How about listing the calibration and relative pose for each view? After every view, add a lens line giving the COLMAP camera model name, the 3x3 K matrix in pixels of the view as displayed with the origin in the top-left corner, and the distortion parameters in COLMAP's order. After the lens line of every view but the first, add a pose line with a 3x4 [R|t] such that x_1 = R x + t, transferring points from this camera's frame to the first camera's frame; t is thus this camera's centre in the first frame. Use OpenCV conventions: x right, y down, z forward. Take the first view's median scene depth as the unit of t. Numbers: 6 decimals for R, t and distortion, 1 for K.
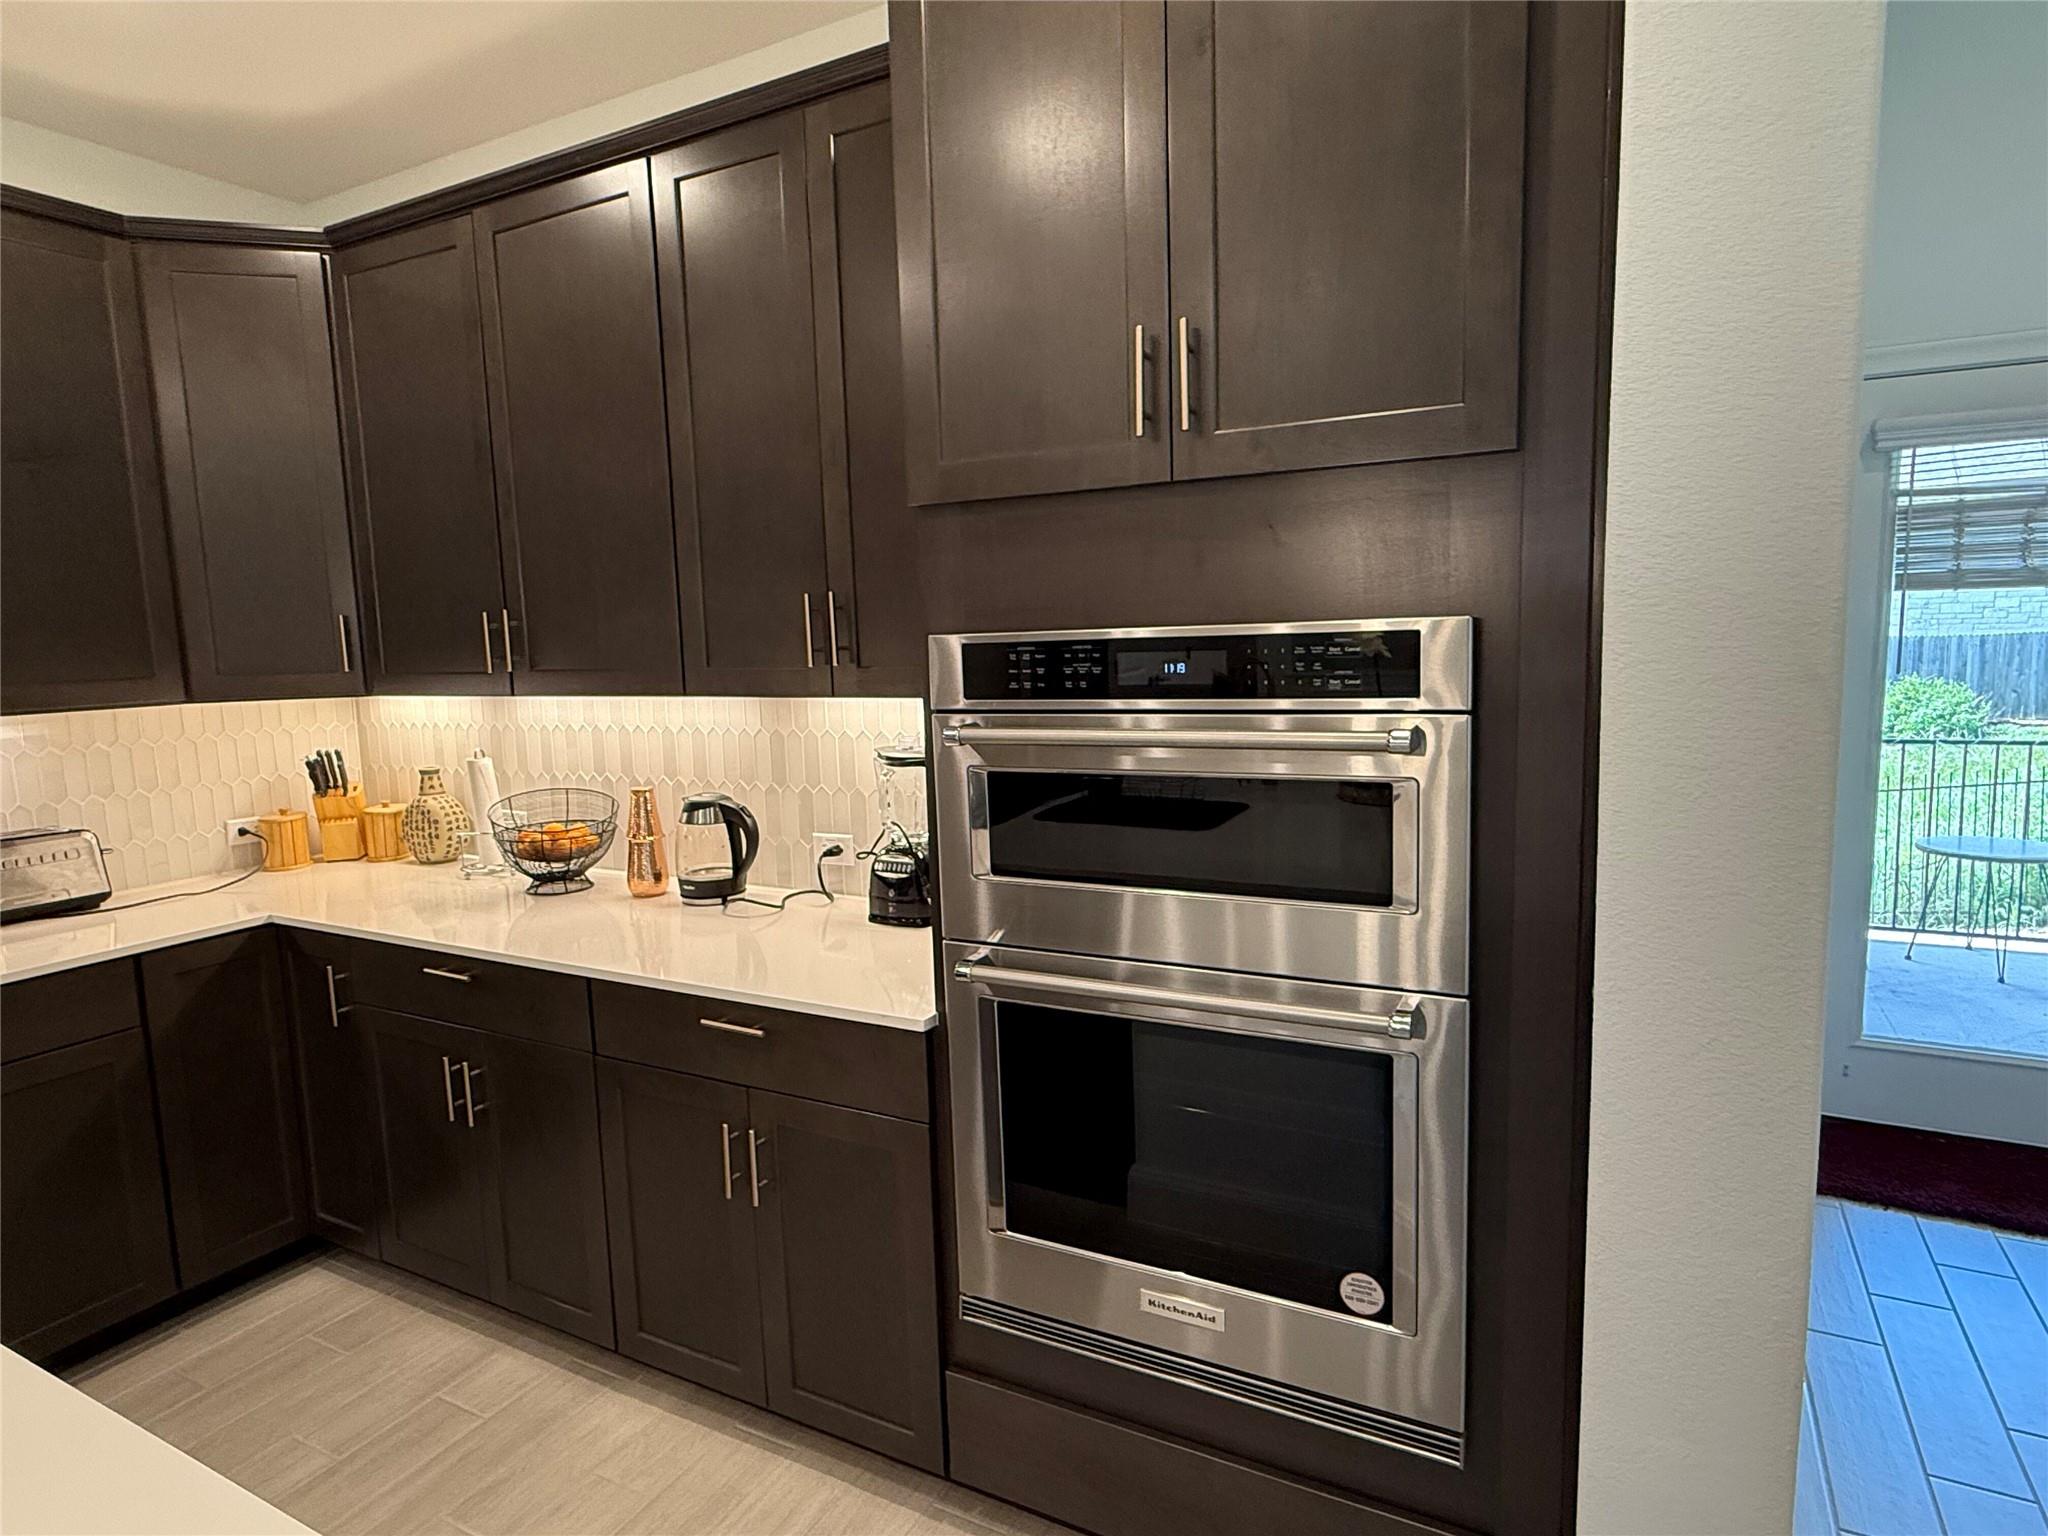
lens RADIAL K [[1144.1, 0, 1001.7], [0, 1144.1, 764.8], [0, 0, 1]] dist [0.003620, 0.000289]
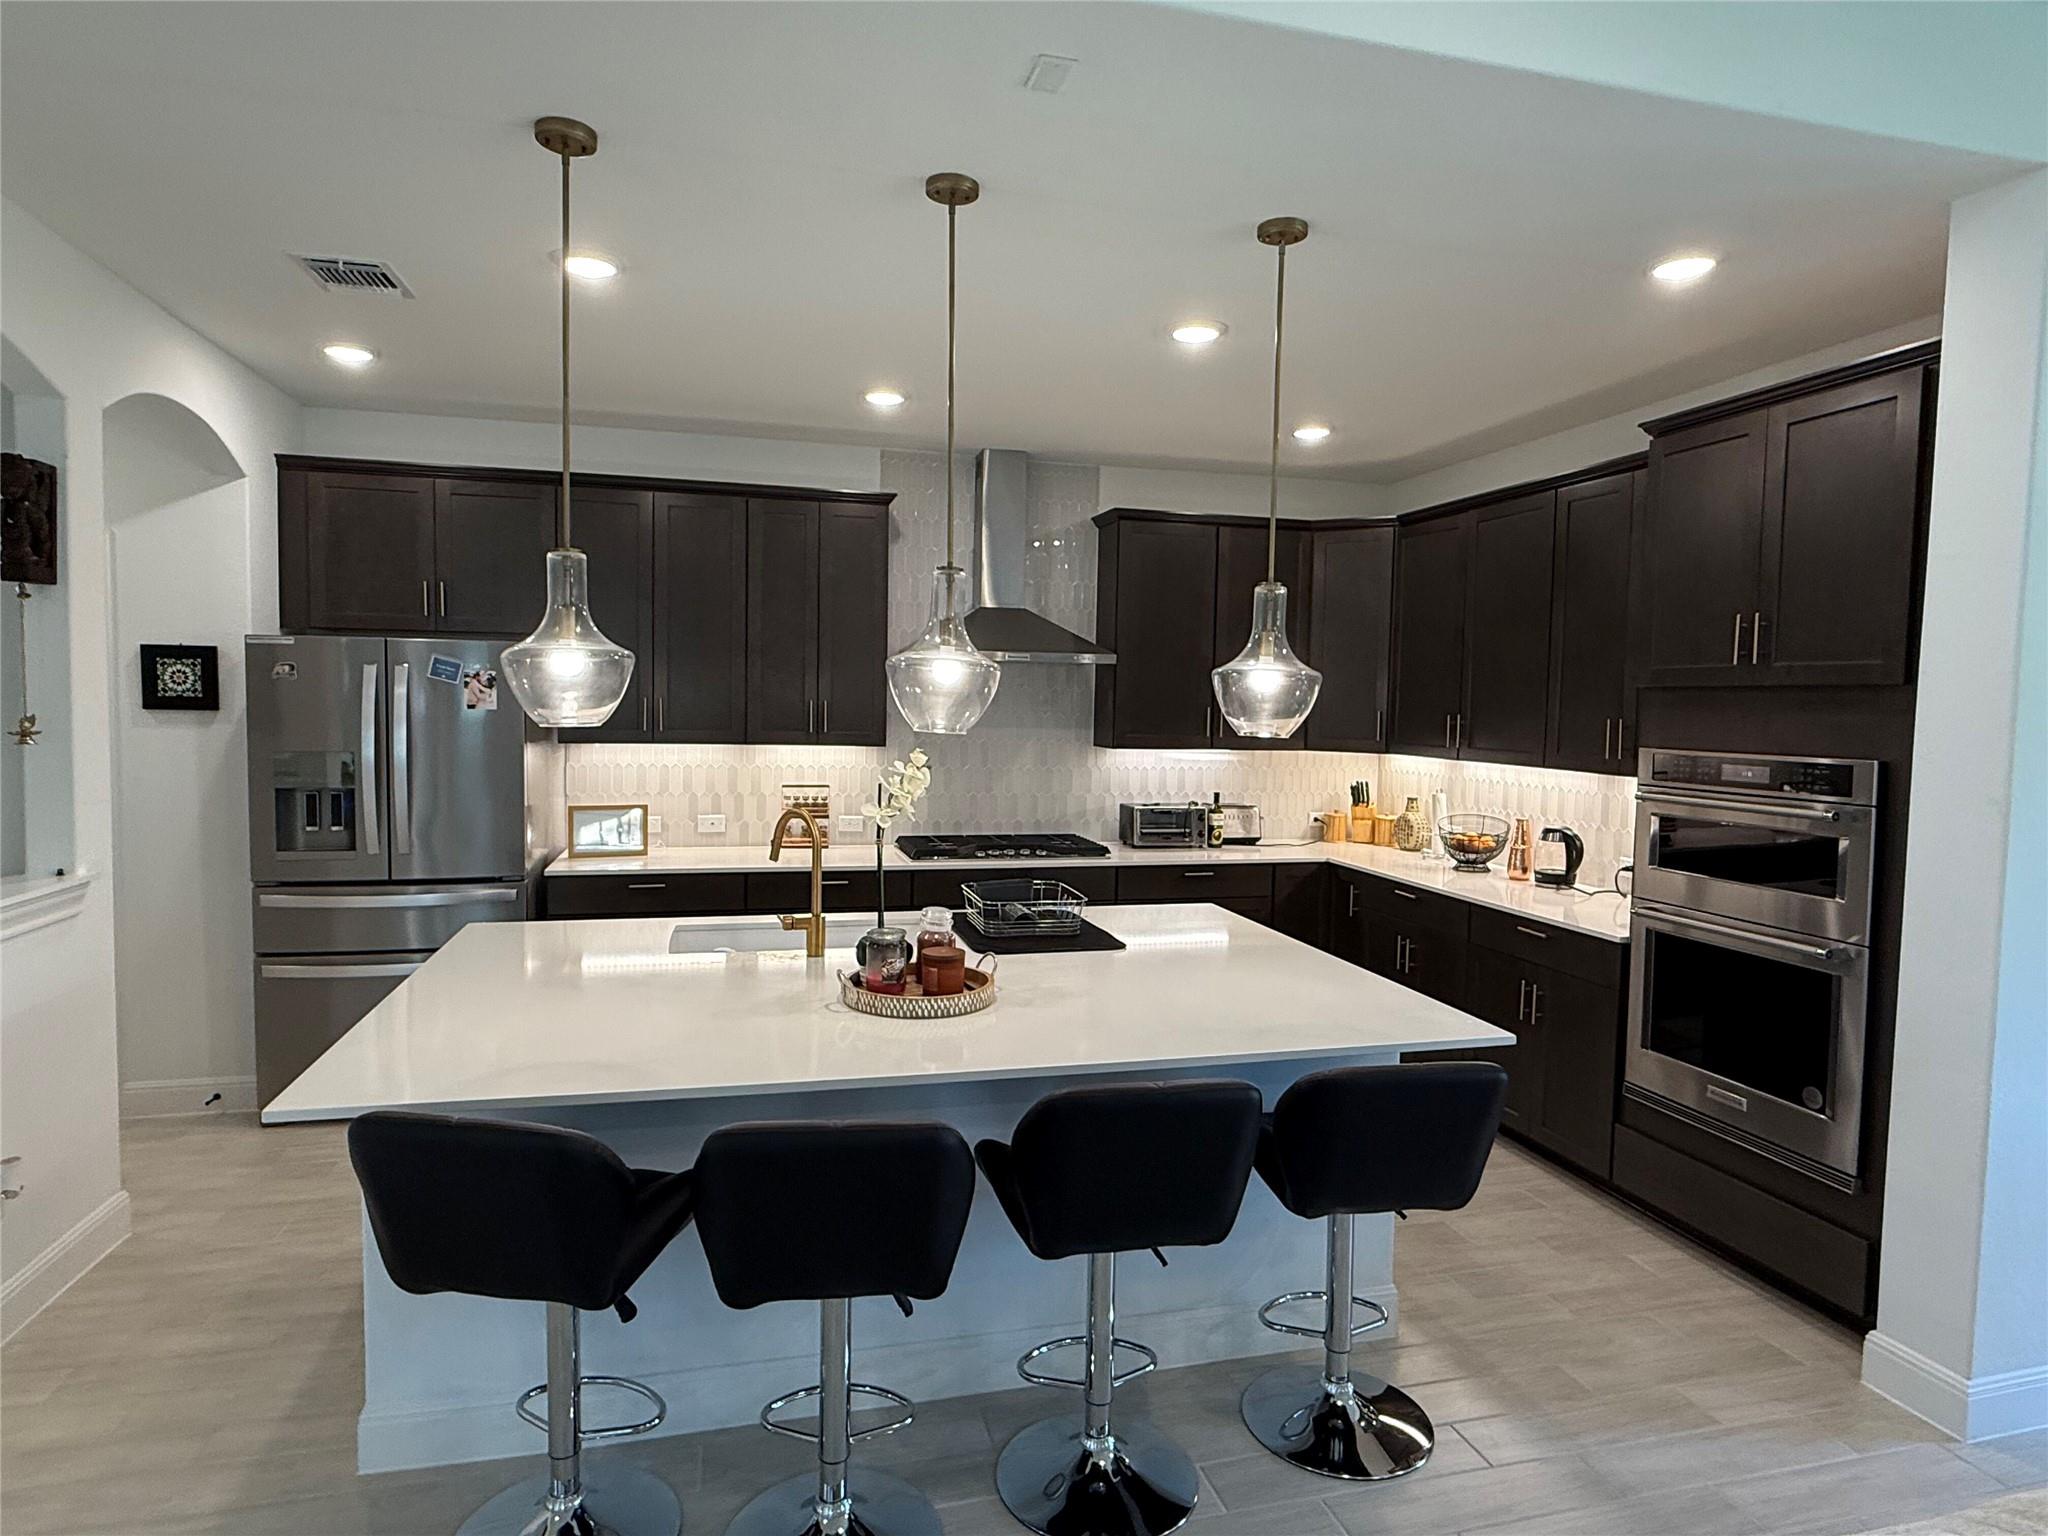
lens RADIAL K [[1144.1, 0, 1017.4], [0, 1144.1, 767.1], [0, 0, 1]] dist [0.003620, 0.000289]
pose [[0.683911, 0.089720, -0.724028, 0.409315], [-0.128800, 0.991670, 0.001221, 0.039083], [0.718106, 0.092420, 0.689770, -0.755863]]
